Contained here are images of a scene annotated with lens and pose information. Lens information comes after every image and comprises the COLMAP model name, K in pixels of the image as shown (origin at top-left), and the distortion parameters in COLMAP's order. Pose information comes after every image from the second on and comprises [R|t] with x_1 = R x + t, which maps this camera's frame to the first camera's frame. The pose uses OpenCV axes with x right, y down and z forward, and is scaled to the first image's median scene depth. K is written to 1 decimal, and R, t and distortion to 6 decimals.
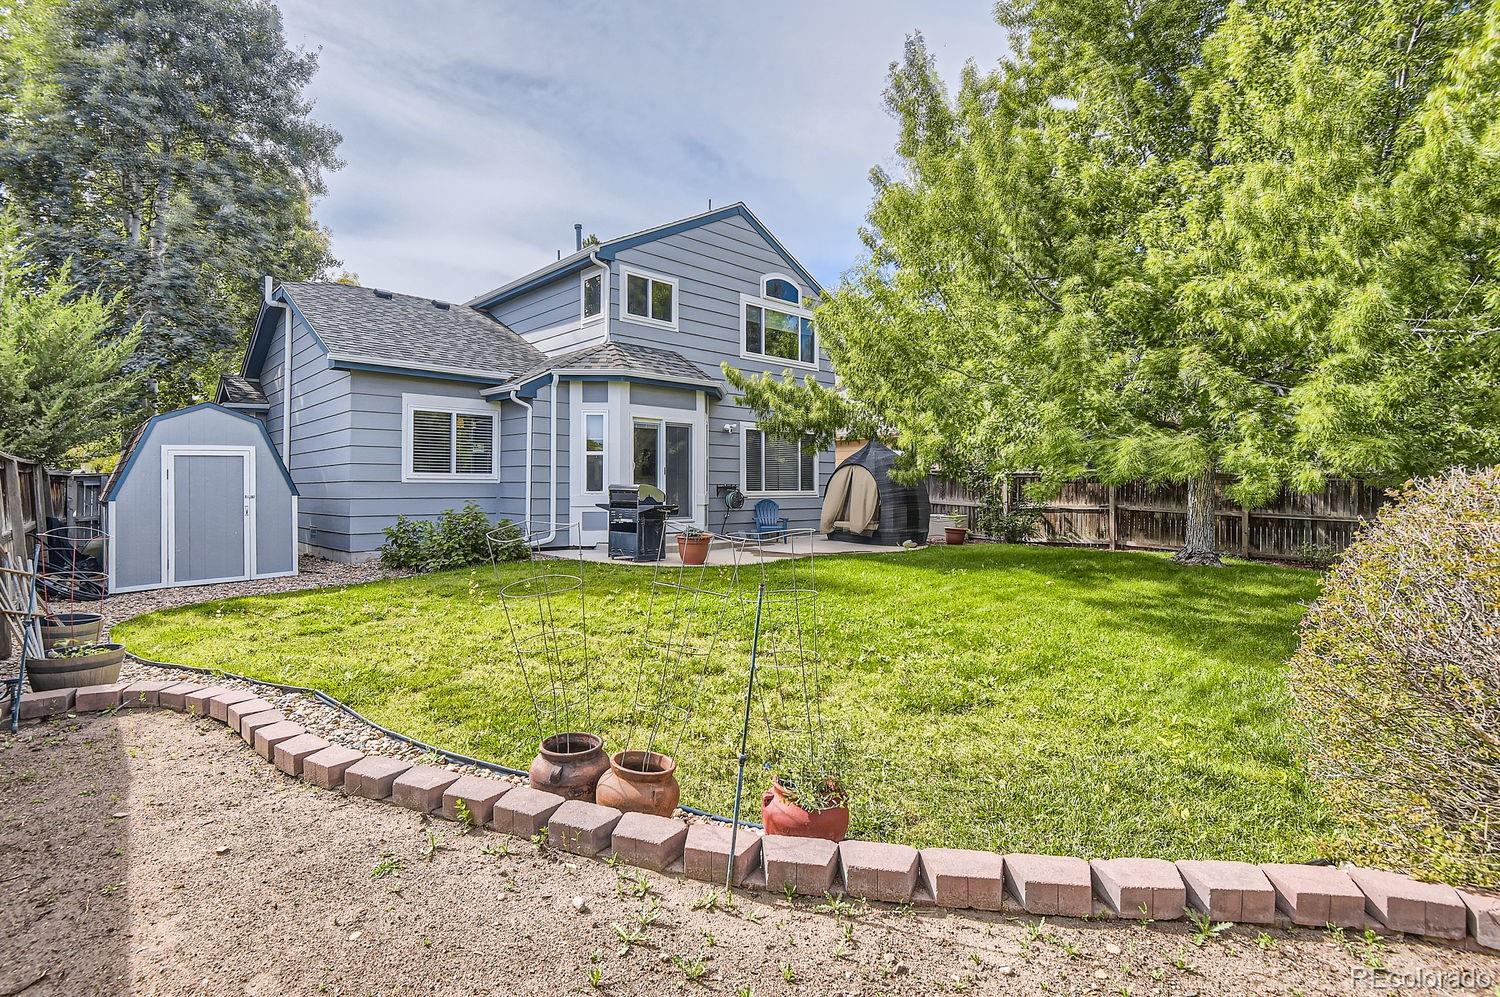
lens RADIAL K [[697.9, 0, 754.5], [0, 697.9, 493.9], [0, 0, 1]] dist [-0.011059, -0.001848]
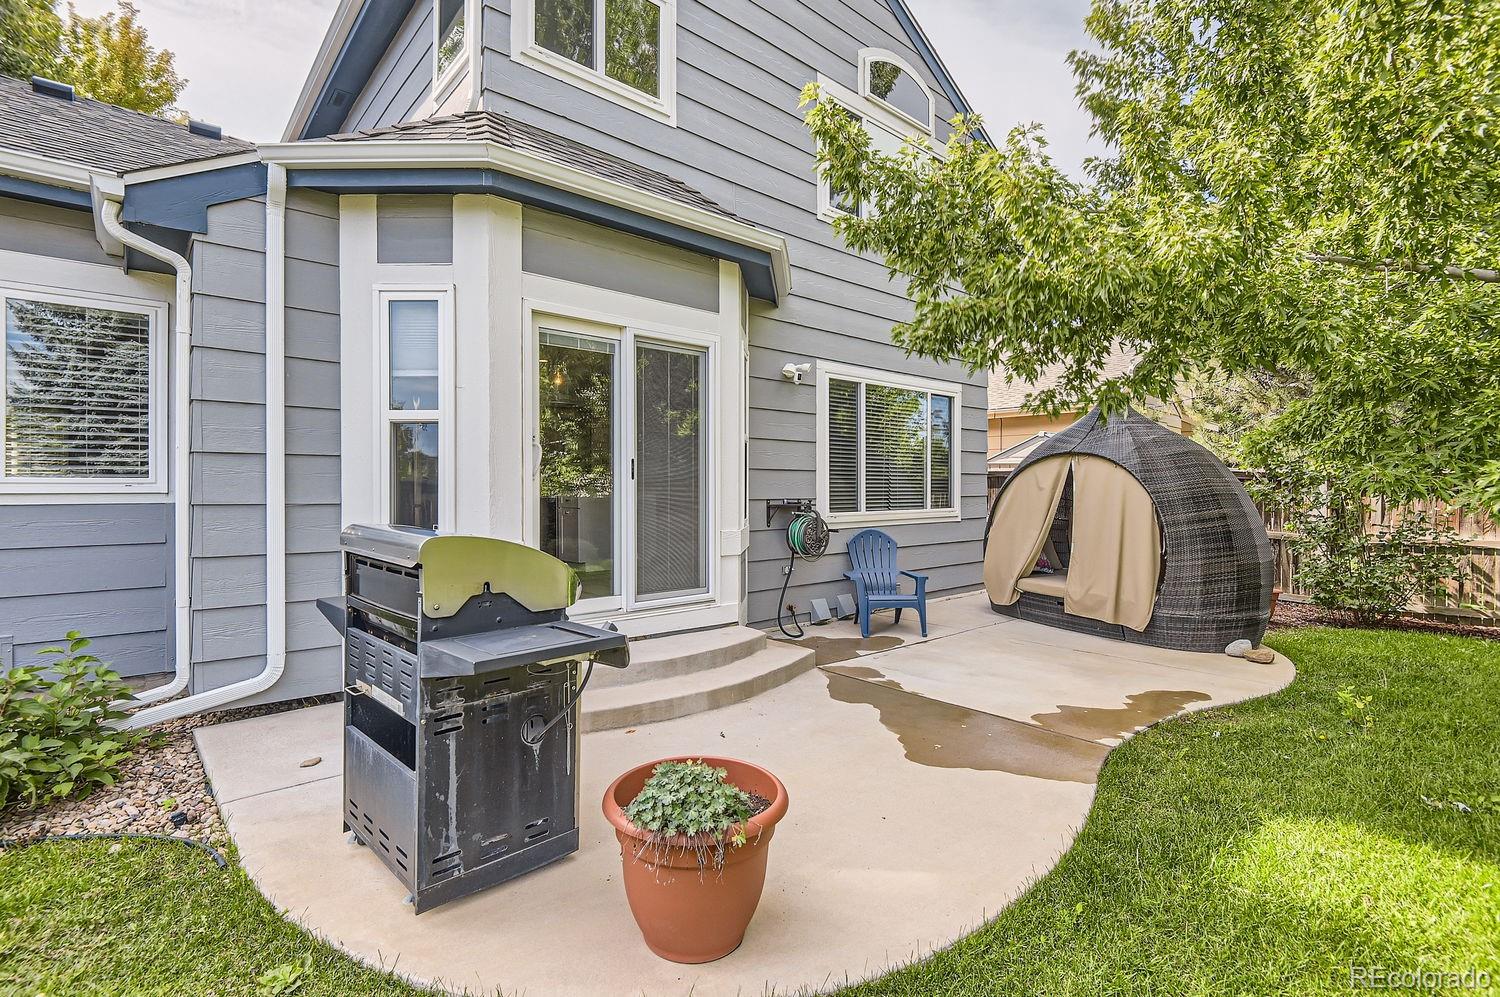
lens RADIAL K [[697.9, 0, 749.3], [0, 697.9, 495.2], [0, 0, 1]] dist [-0.011059, -0.001848]
pose [[0.998808, 0.002923, -0.048726, -0.046685], [-0.002673, 0.999983, 0.005207, -0.019936], [0.048741, -0.005071, 0.998799, 0.606540]]
